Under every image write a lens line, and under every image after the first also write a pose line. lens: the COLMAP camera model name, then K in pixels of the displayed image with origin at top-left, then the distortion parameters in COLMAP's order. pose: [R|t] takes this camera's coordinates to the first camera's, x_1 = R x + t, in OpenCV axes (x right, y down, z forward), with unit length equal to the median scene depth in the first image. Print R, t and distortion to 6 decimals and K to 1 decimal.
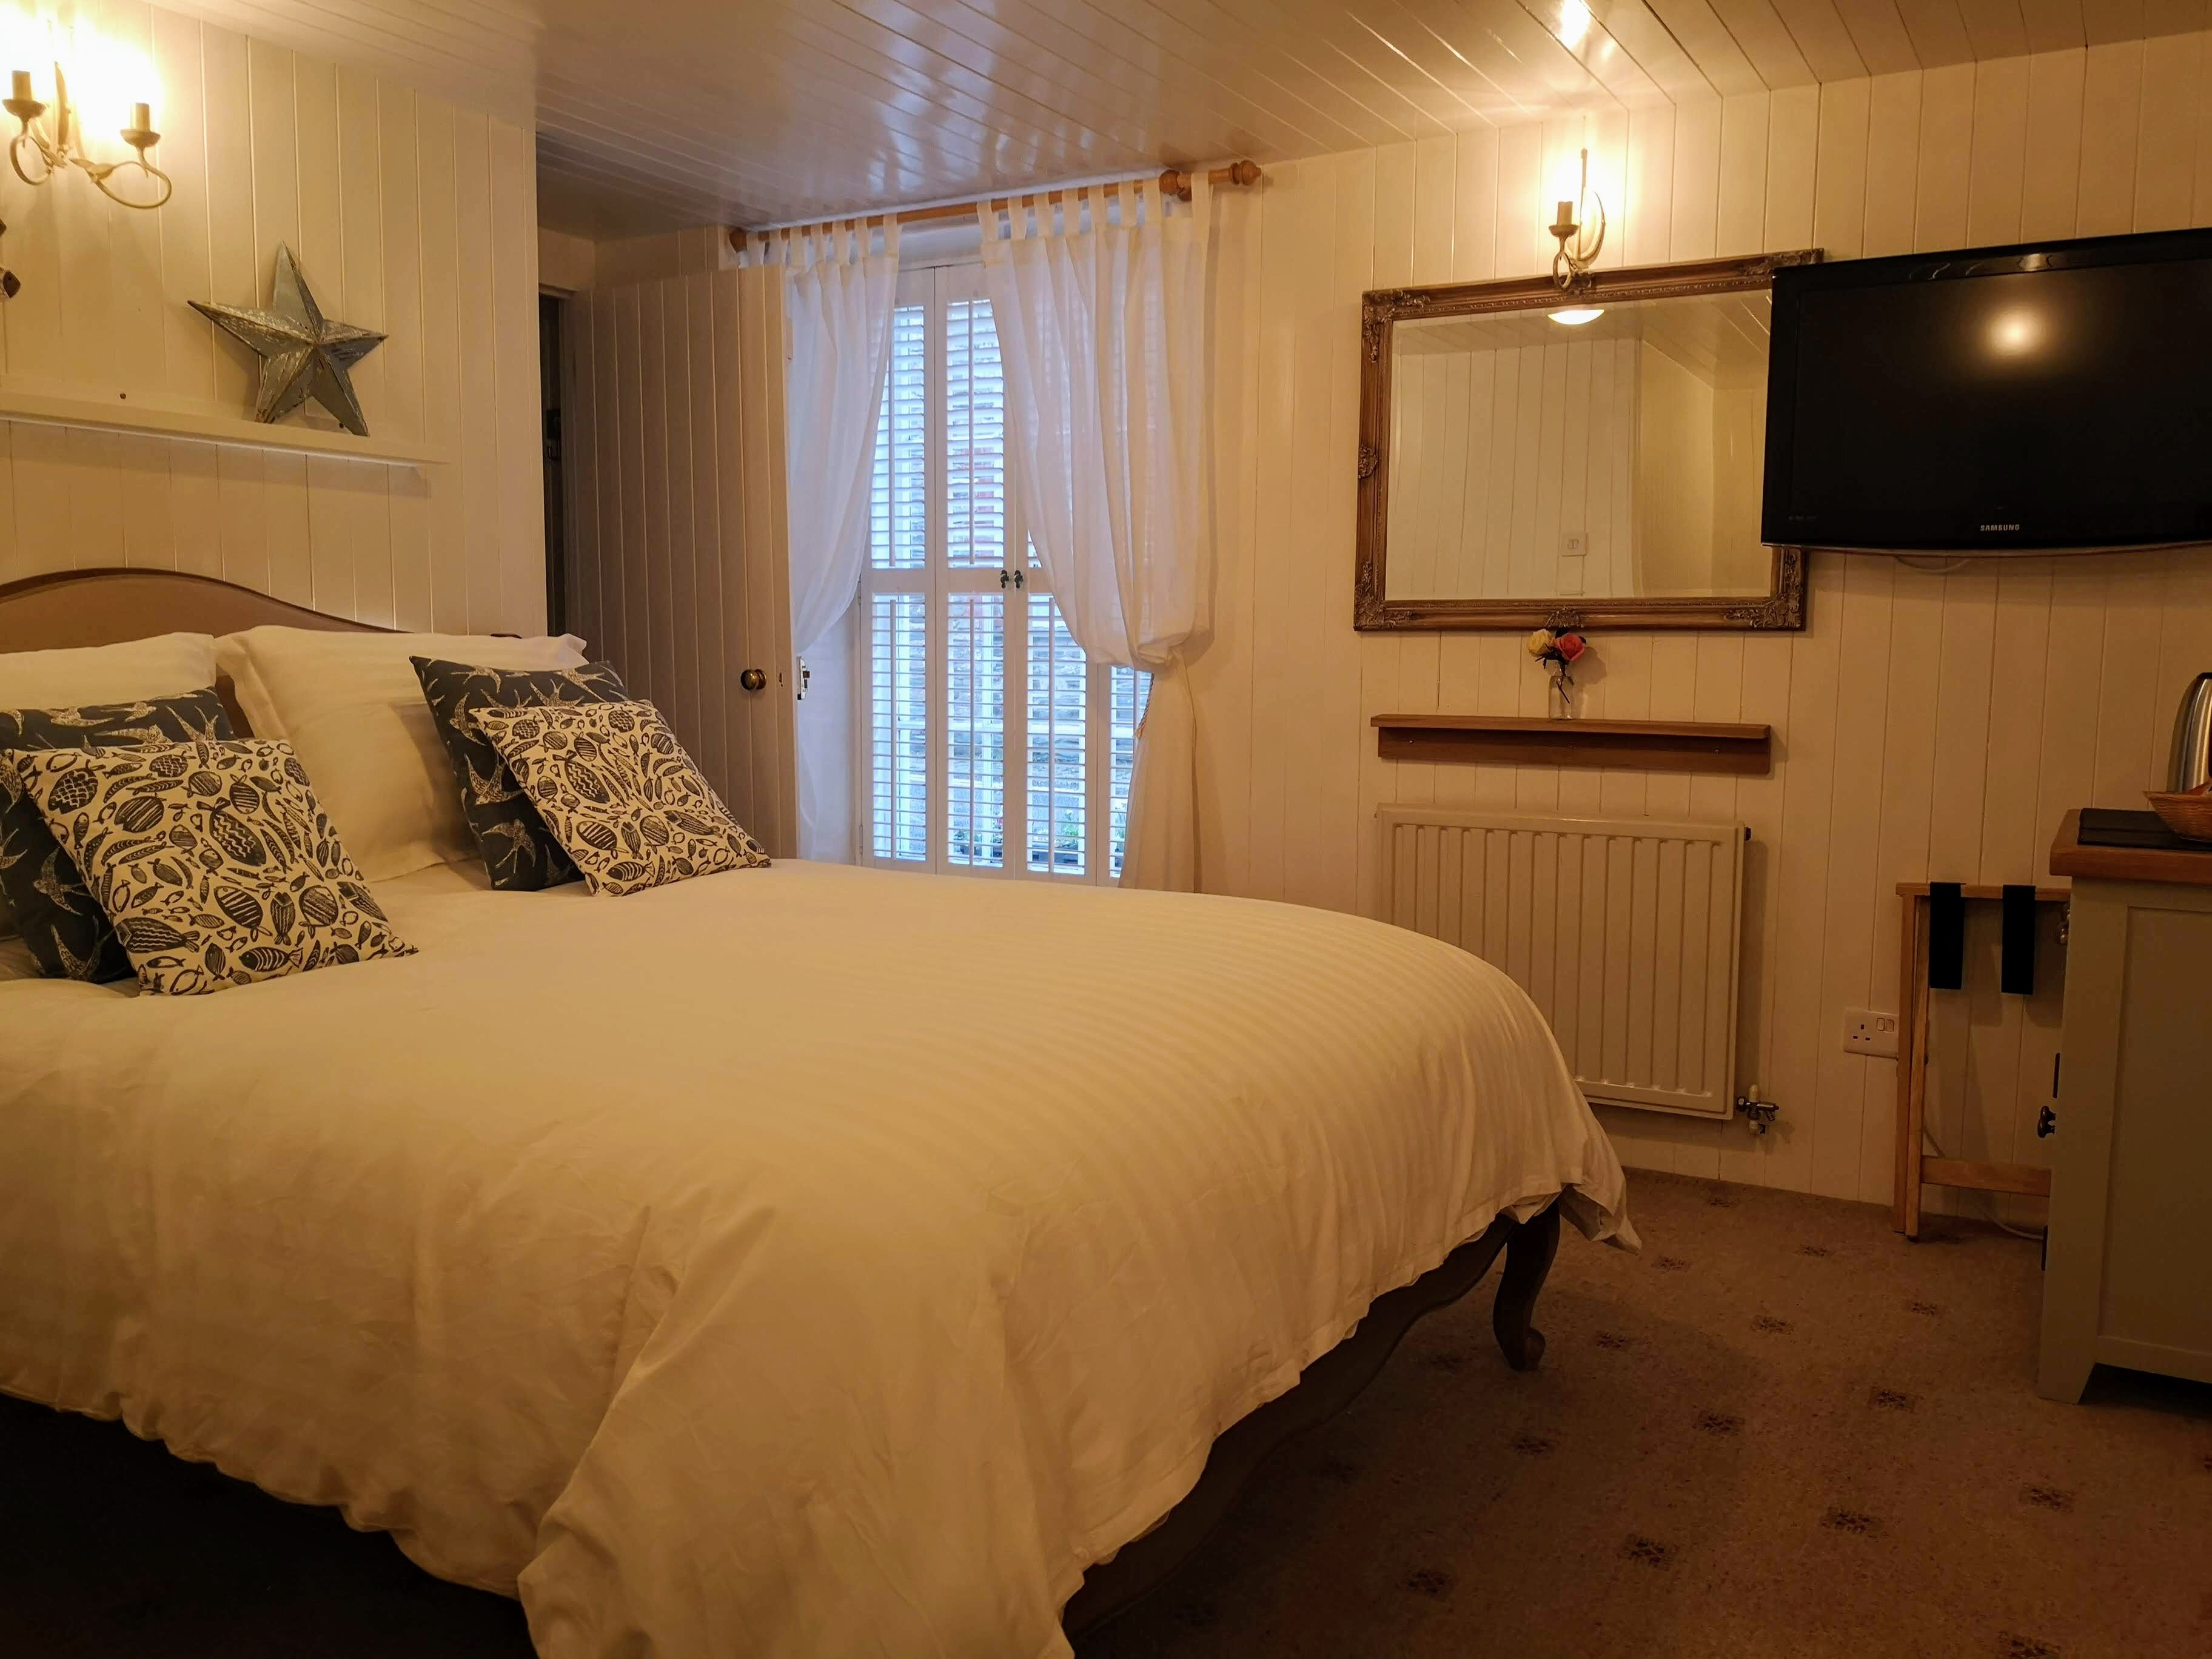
lens RADIAL K [[1742.3, 0, 1096.1], [0, 1742.3, 816.9], [0, 0, 1]] dist [-0.047206, 0.001834]
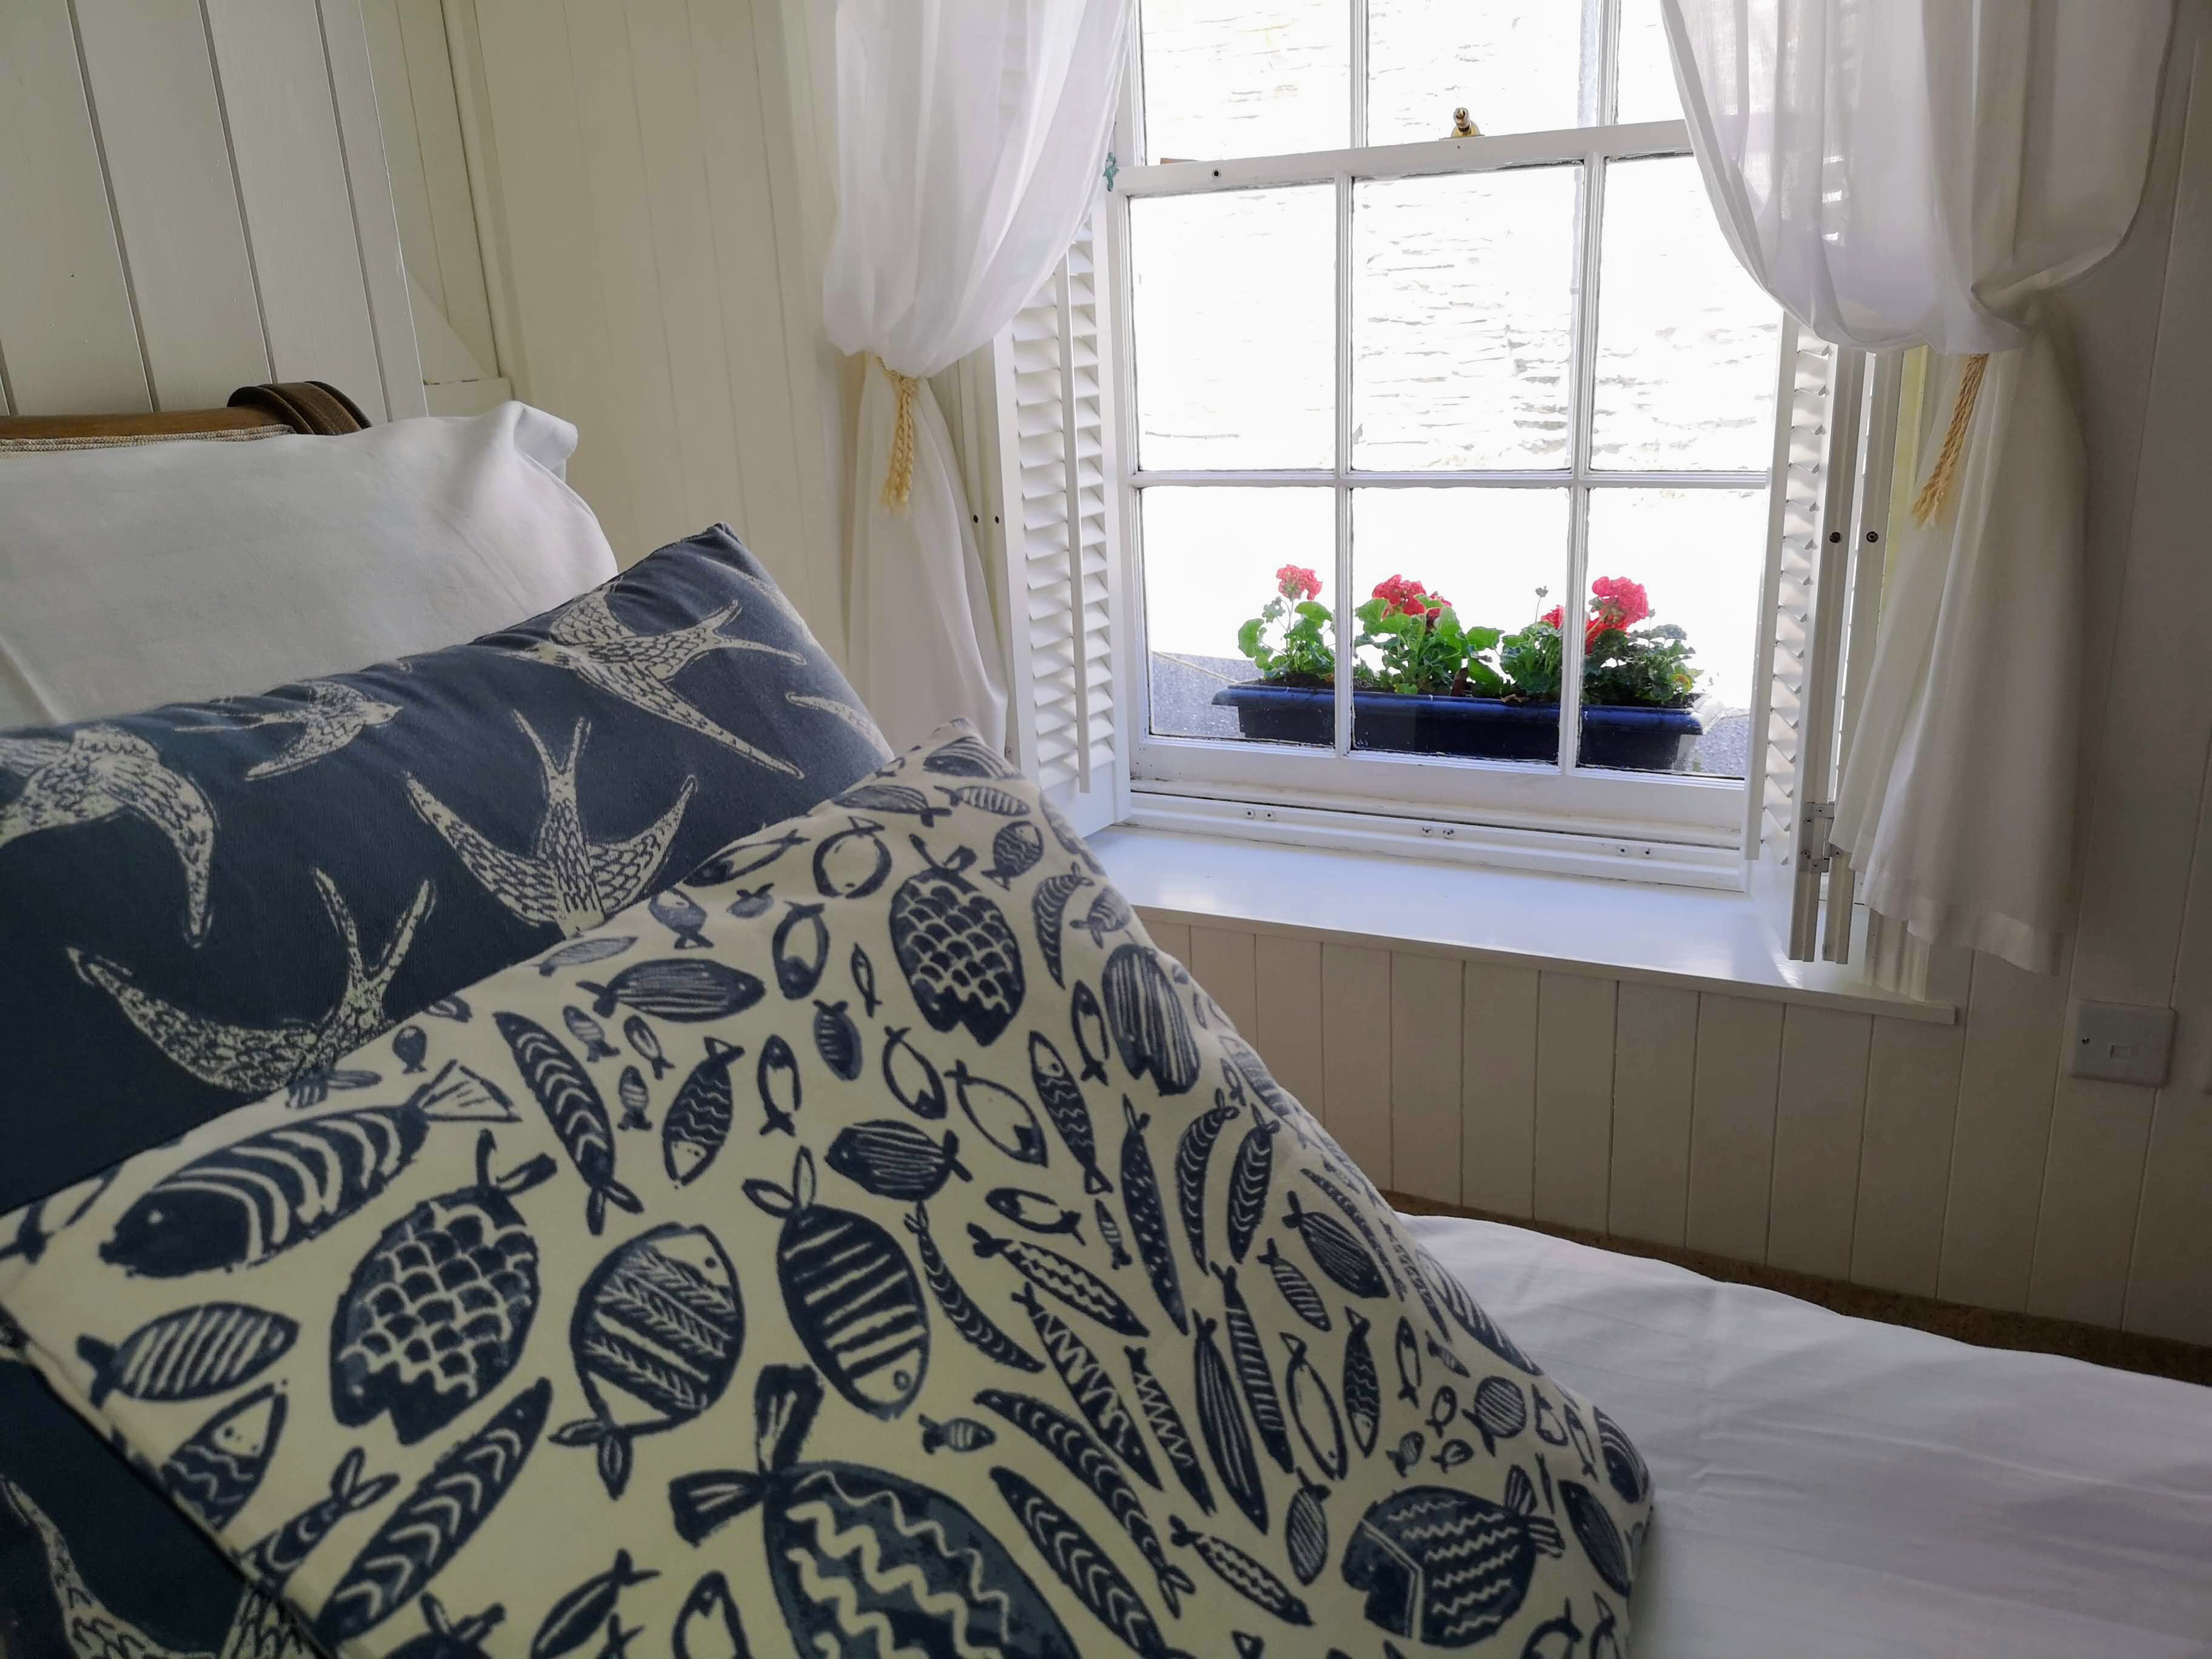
lens RADIAL K [[1720.9, 0, 1106.0], [0, 1720.9, 829.5], [0, 0, 1]] dist [-0.000215, -0.004118]
pose [[0.996139, -0.072068, 0.050123, -0.268258], [0.059669, 0.974666, 0.215561, -0.105988], [-0.064388, -0.211738, 0.975203, 0.833757]]
